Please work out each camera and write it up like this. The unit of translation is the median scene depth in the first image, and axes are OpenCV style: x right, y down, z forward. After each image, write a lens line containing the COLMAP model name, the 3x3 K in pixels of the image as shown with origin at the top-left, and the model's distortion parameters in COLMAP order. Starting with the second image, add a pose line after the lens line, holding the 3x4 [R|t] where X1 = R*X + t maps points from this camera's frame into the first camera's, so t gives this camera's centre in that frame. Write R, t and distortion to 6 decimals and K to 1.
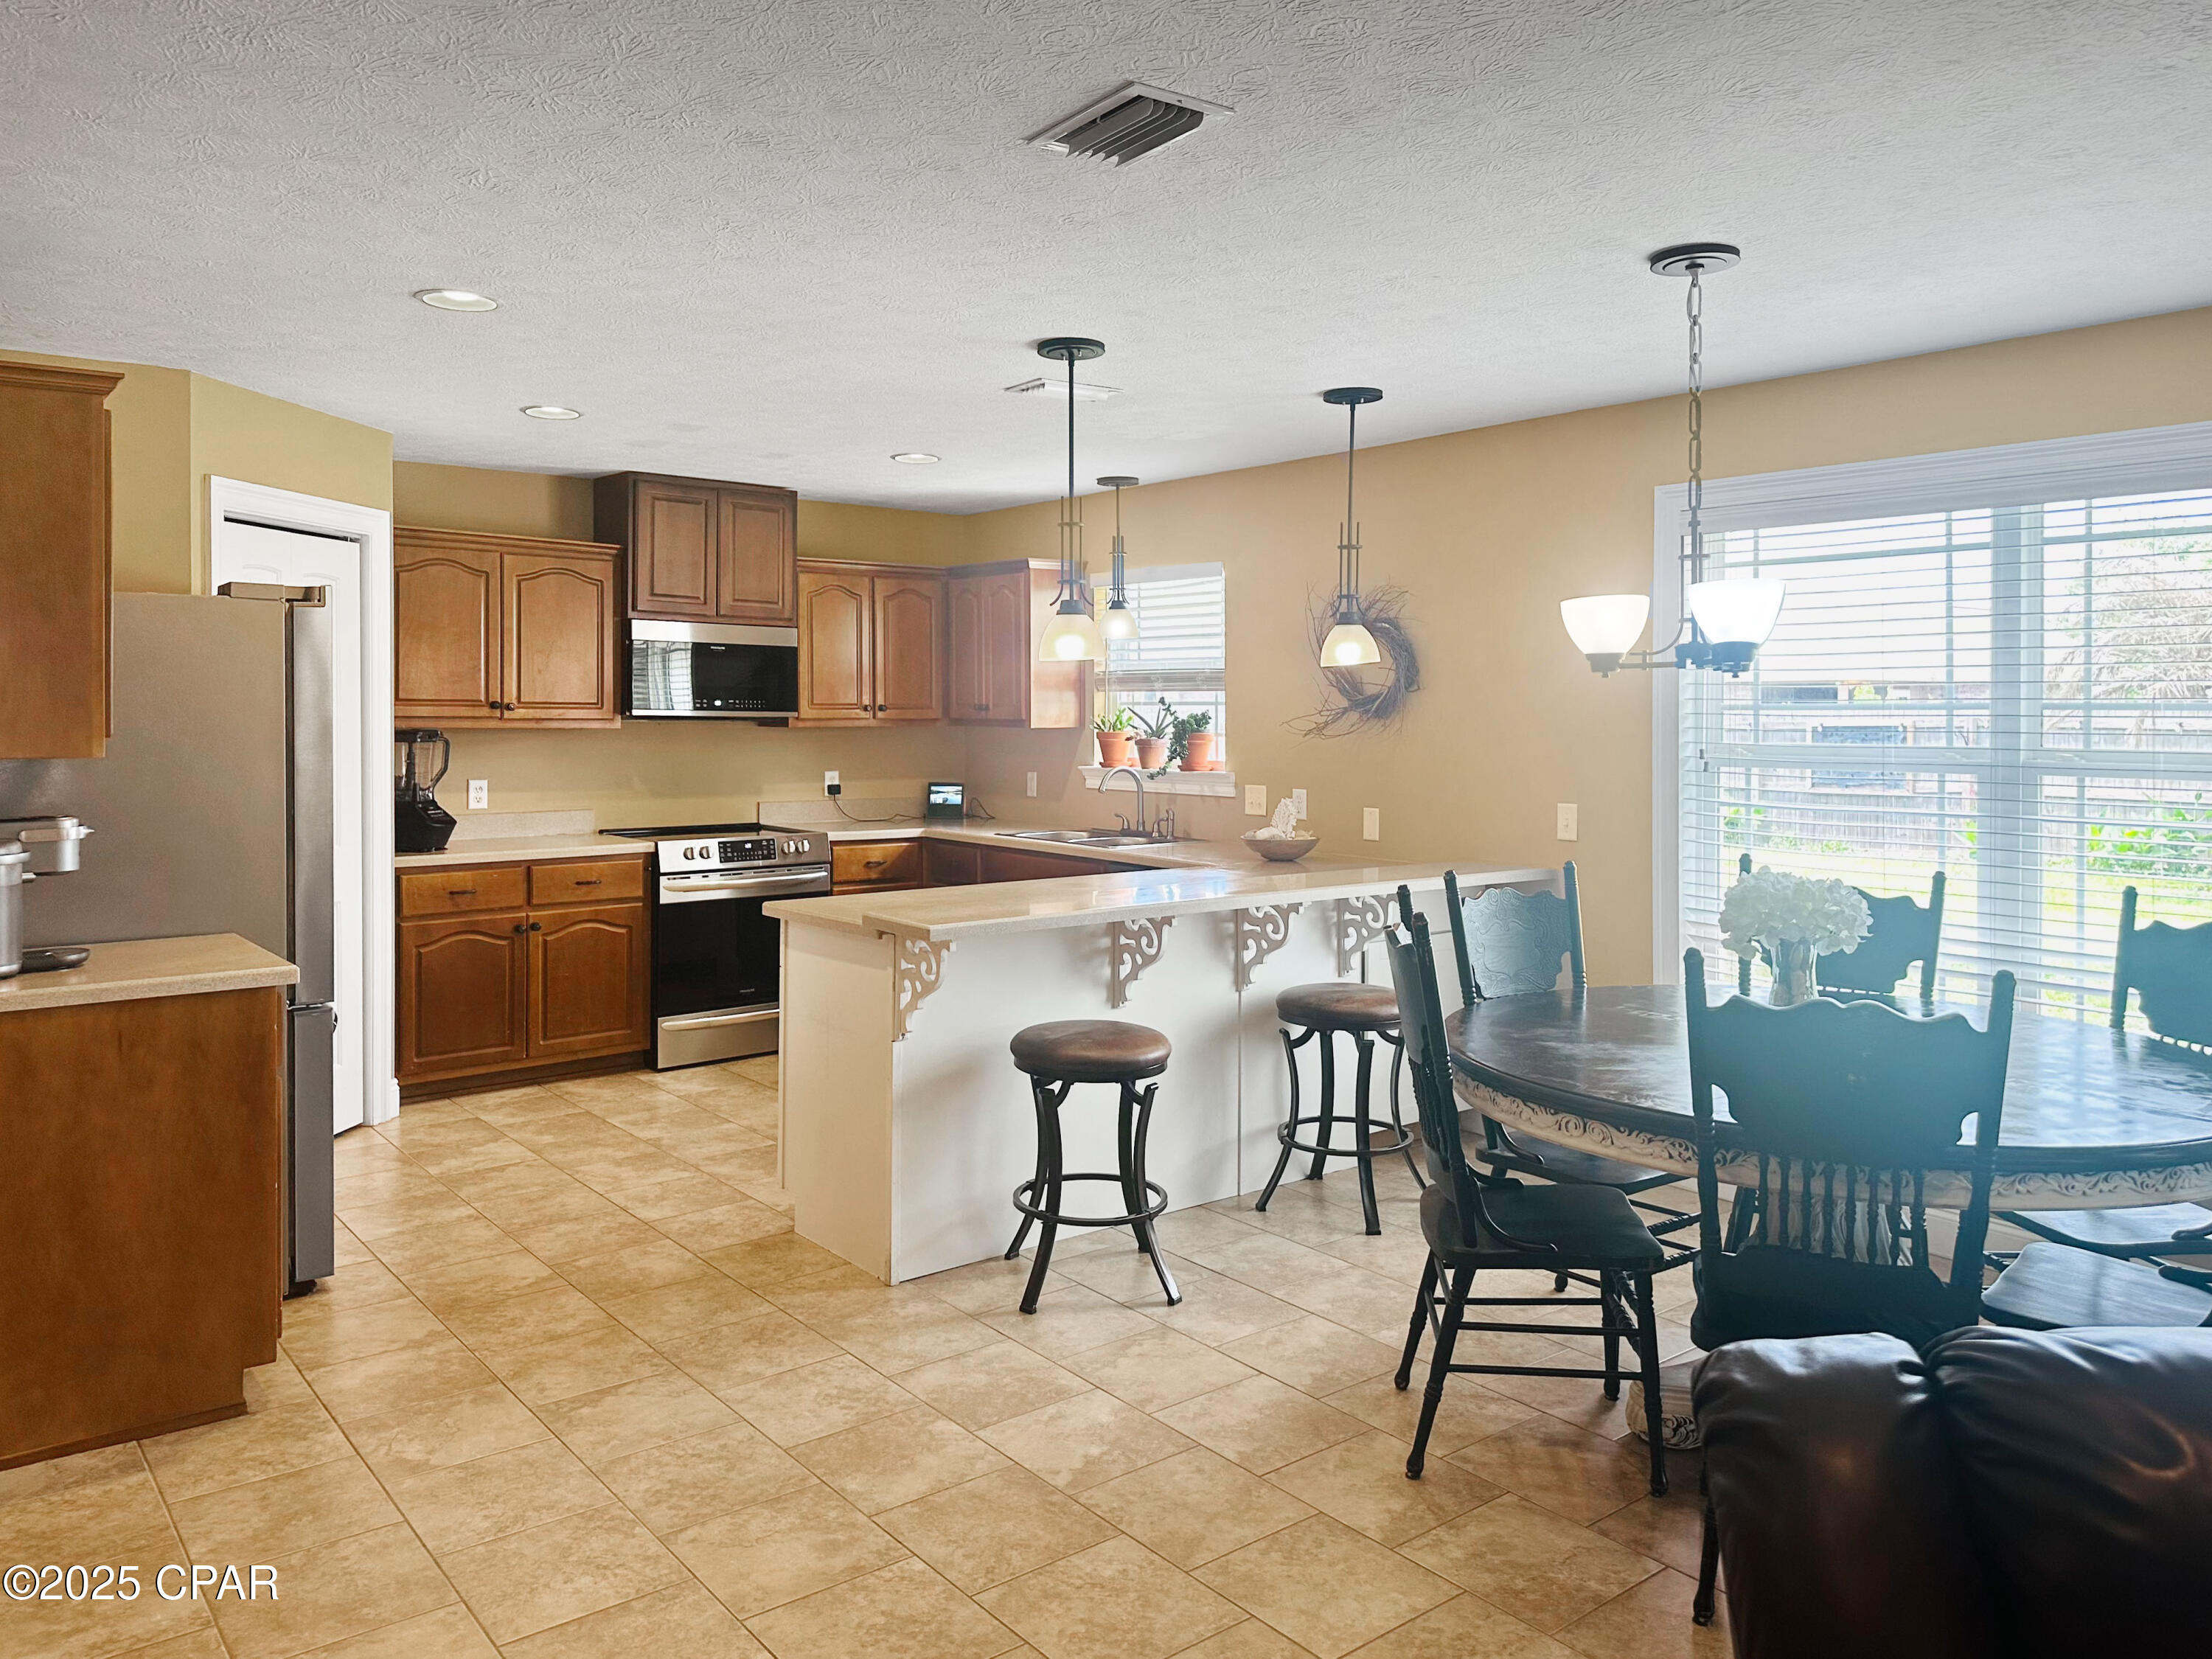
lens RADIAL K [[1587.8, 0, 1120.8], [0, 1587.8, 836.0], [0, 0, 1]] dist [0.137421, -0.157177]
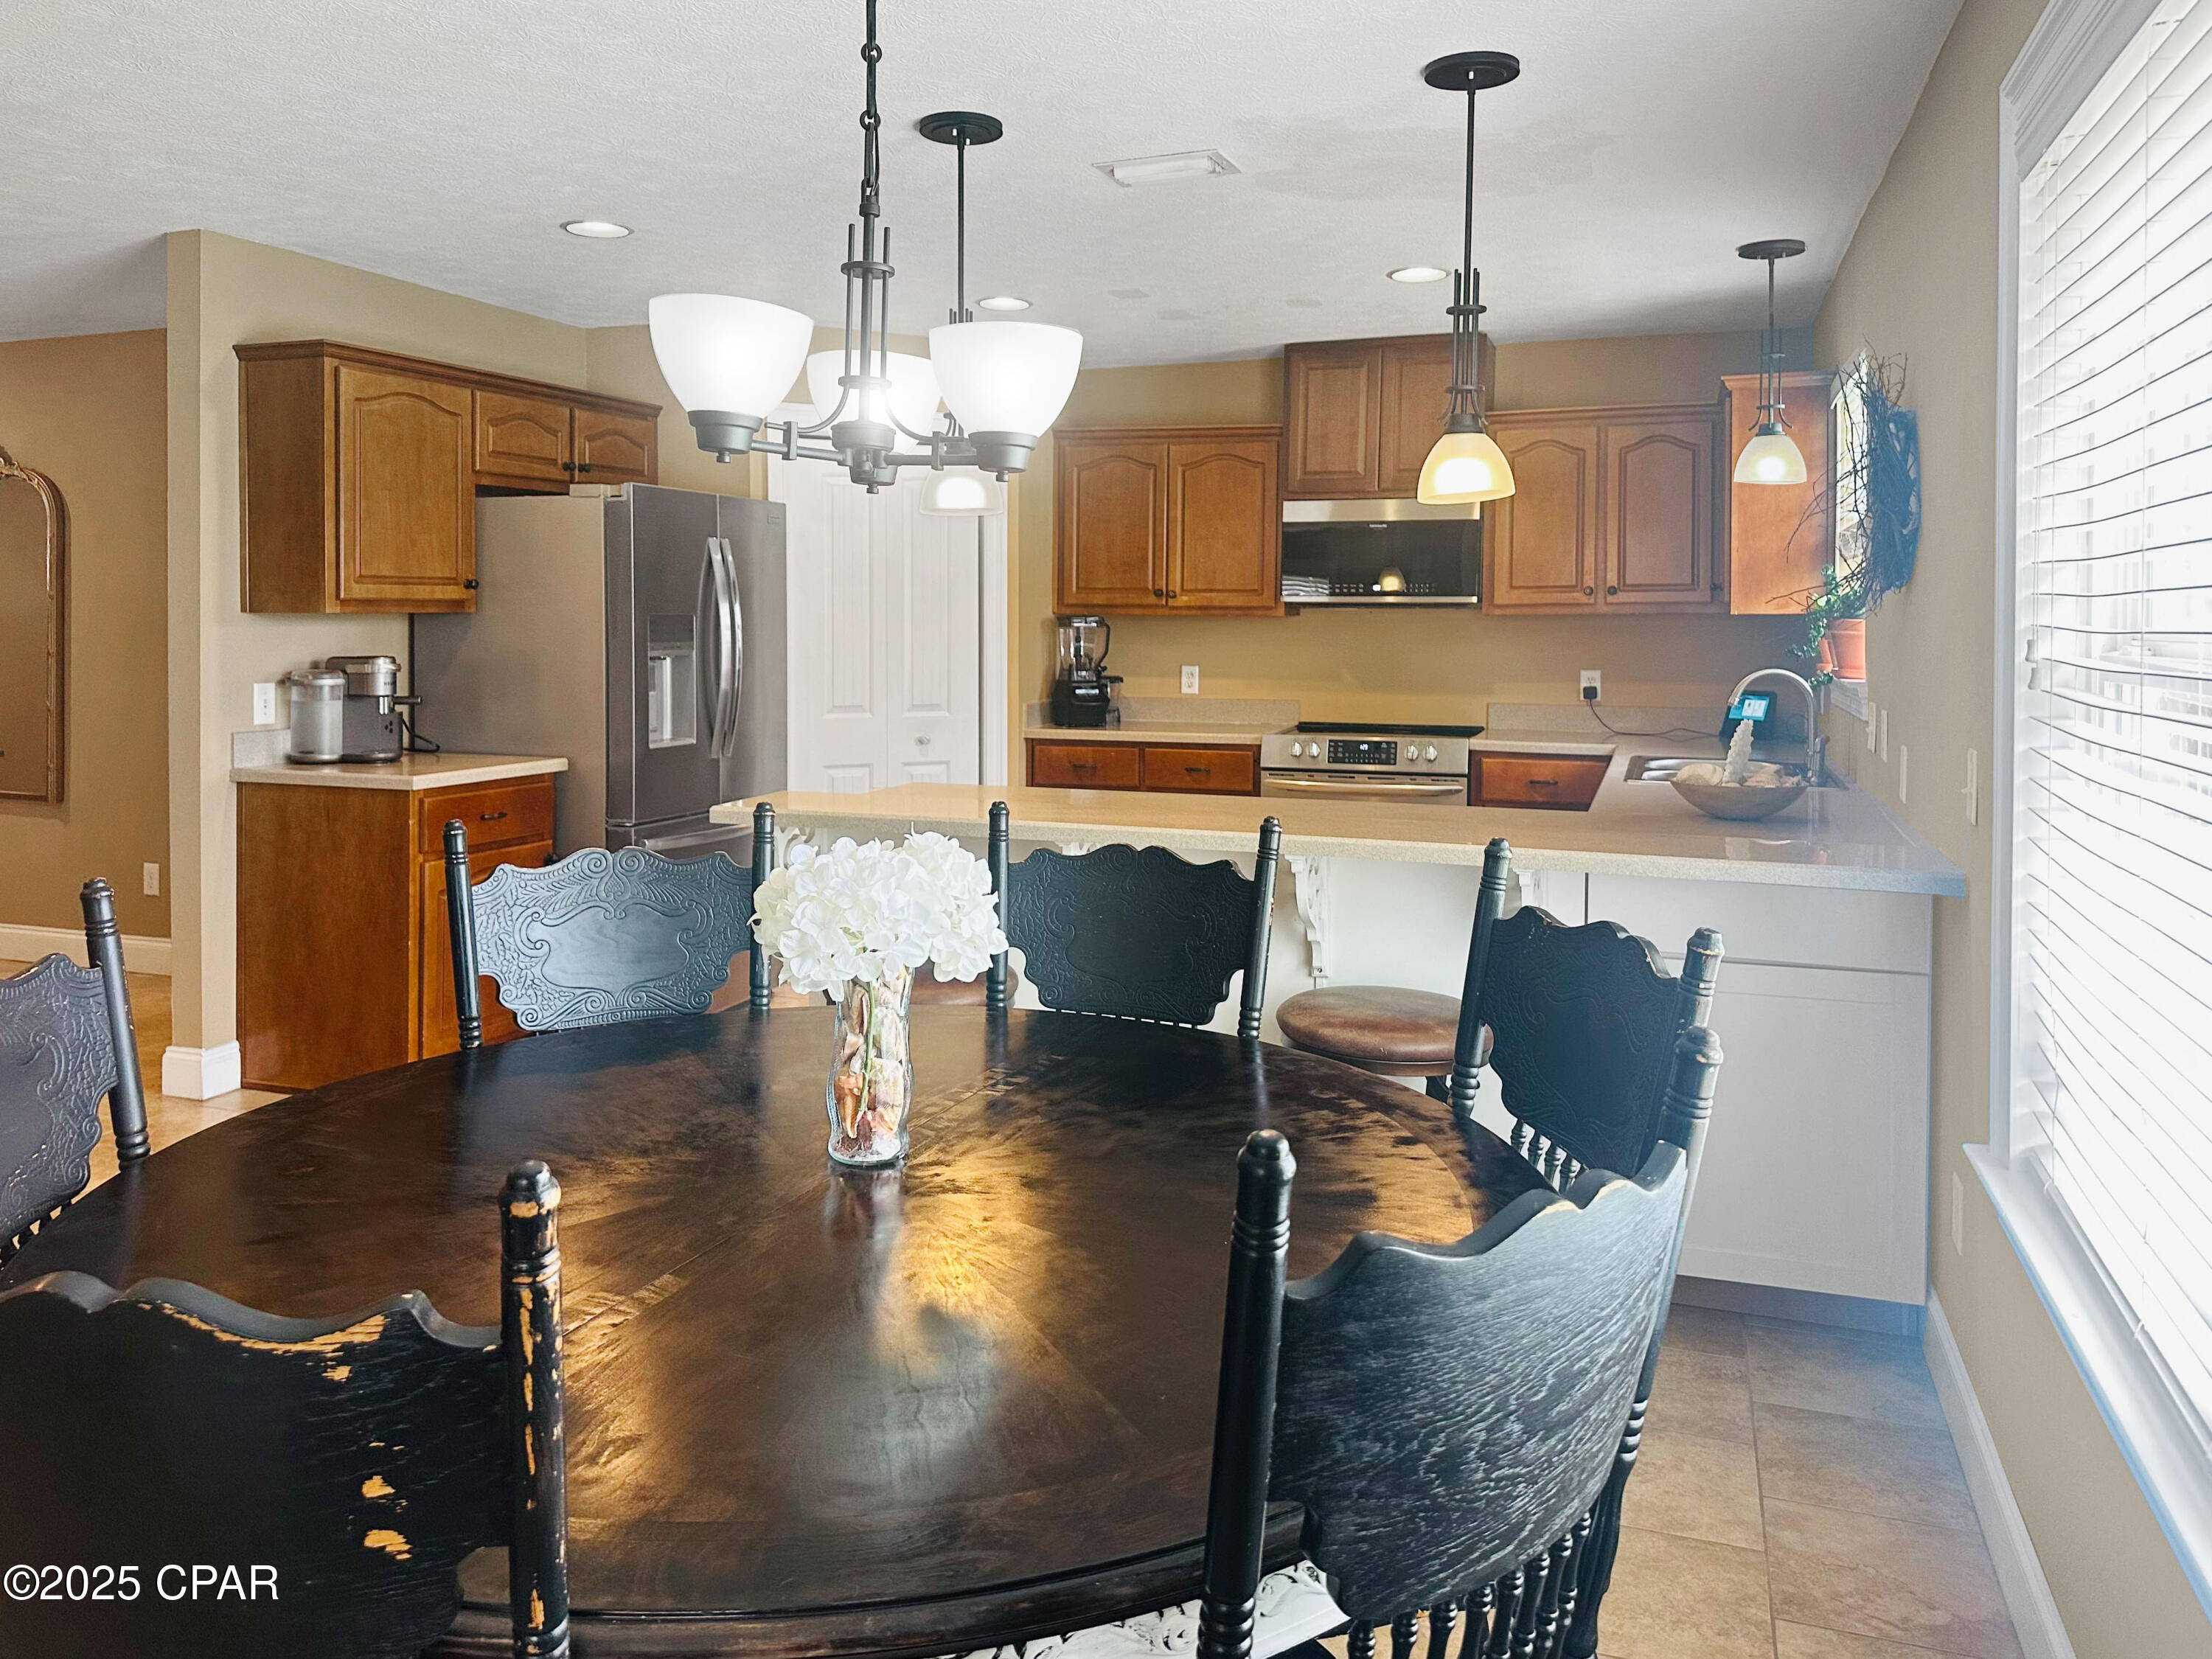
lens RADIAL K [[1587.8, 0, 1120.8], [0, 1587.8, 836.0], [0, 0, 1]] dist [0.137421, -0.157177]
pose [[0.530608, 0.118819, -0.839248, 0.480742], [-0.072229, 0.992863, 0.094901, -0.020568], [0.844534, 0.010262, 0.535404, 0.425559]]
